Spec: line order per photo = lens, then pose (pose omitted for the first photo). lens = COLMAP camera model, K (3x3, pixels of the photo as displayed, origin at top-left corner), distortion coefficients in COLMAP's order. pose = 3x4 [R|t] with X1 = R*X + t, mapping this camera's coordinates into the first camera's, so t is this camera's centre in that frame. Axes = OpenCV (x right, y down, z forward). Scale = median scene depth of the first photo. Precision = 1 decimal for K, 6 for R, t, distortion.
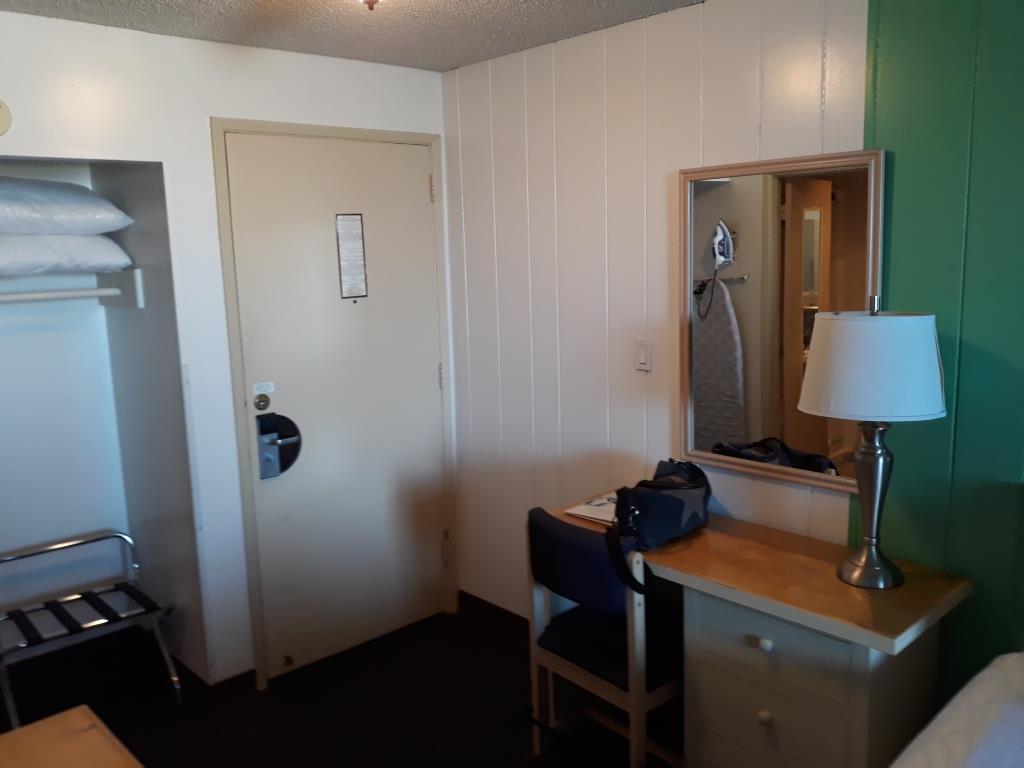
lens RADIAL K [[860.5, 0, 506.4], [0, 860.5, 378.9], [0, 0, 1]] dist [0.004403, -0.009385]
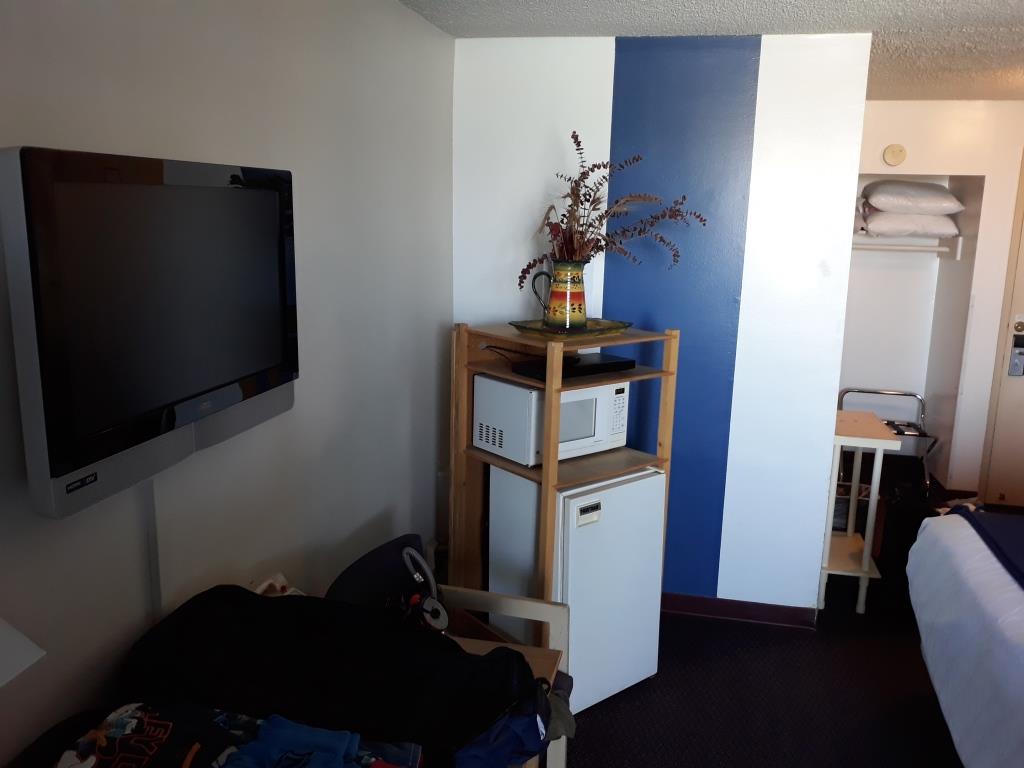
lens RADIAL K [[860.5, 0, 510.7], [0, 860.5, 379.3], [0, 0, 1]] dist [0.004403, -0.009385]
pose [[0.564435, 0.201318, -0.800553, 0.473691], [-0.173025, 0.977115, 0.123726, 0.087876], [0.807140, 0.068680, 0.586351, -0.674035]]
